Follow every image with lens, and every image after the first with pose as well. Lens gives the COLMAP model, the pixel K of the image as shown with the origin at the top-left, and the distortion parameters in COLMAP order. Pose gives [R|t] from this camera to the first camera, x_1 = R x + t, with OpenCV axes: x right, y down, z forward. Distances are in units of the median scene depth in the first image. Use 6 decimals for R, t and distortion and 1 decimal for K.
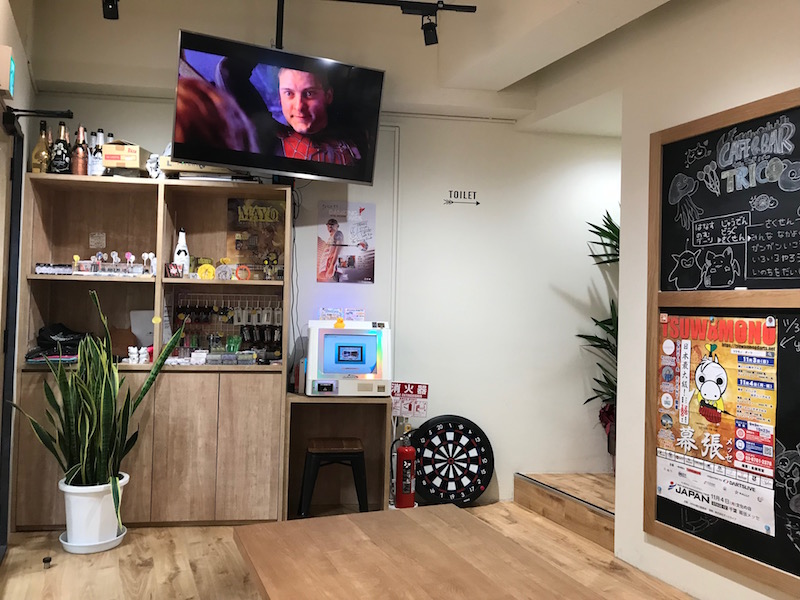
lens RADIAL K [[659.7, 0, 400.0], [0, 659.7, 300.0], [0, 0, 1]] dist [0.071127, -0.096744]
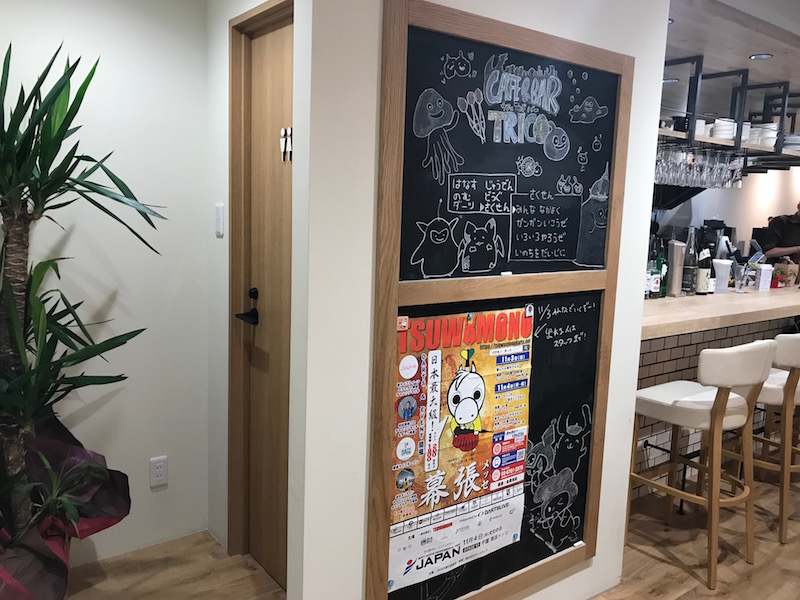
lens RADIAL K [[659.7, 0, 400.0], [0, 659.7, 300.0], [0, 0, 1]] dist [0.071127, -0.096744]
pose [[-0.227798, -0.163642, 0.959859, -0.207247], [-0.046218, 0.986483, 0.157212, -0.099723], [-0.972611, -0.008550, -0.232282, 1.261258]]
